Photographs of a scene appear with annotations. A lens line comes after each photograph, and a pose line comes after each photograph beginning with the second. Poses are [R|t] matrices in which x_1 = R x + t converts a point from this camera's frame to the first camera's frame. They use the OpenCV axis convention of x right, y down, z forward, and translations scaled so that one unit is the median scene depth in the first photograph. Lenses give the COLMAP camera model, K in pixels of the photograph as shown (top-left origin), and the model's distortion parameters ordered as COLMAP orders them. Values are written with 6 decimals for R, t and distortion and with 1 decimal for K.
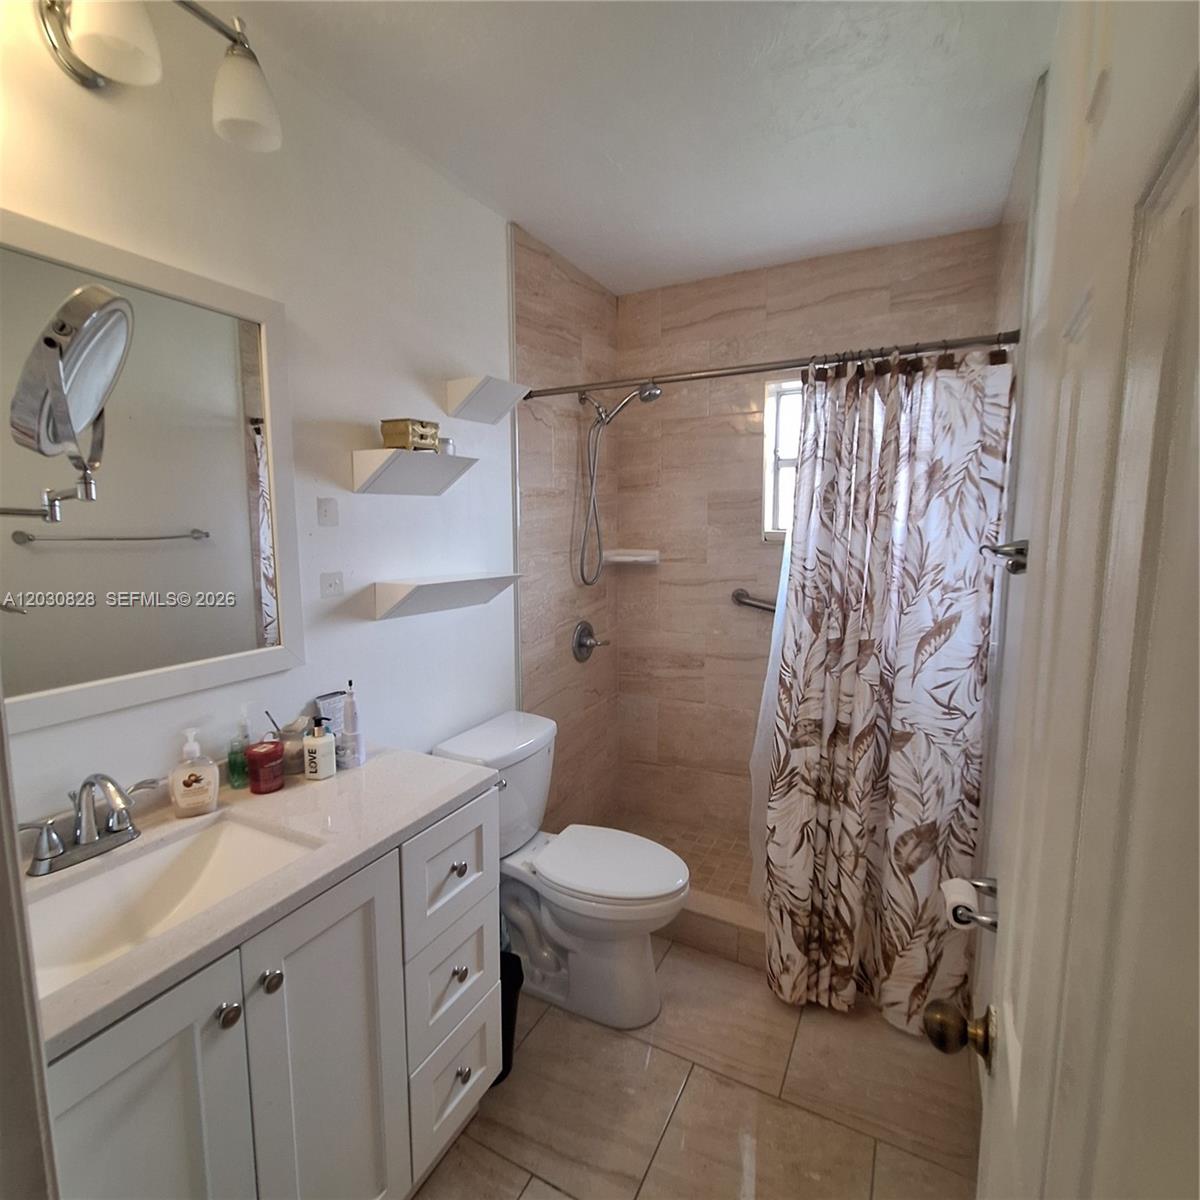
lens RADIAL K [[634.8, 0, 599.6], [0, 634.8, 597.7], [0, 0, 1]] dist [0.004198, 0.001828]
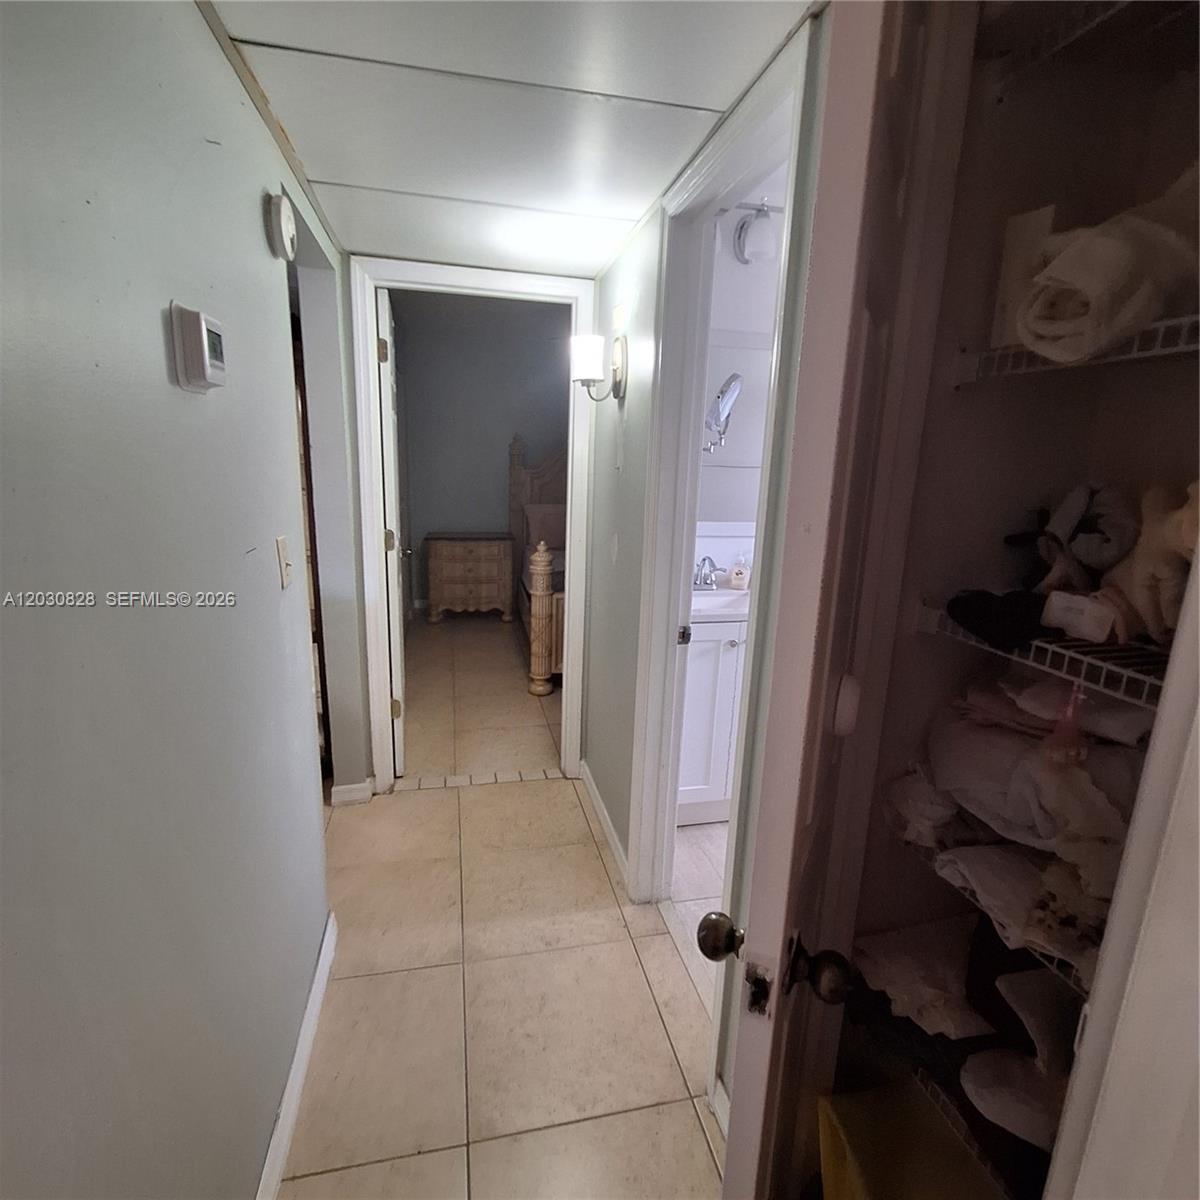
lens RADIAL K [[634.8, 0, 598.7], [0, 634.8, 599.3], [0, 0, 1]] dist [0.004198, 0.001828]
pose [[0.650829, 0.182042, -0.737076, 1.119539], [-0.126118, 0.983263, 0.131485, 0.232044], [0.748676, 0.007384, 0.662895, -1.358204]]
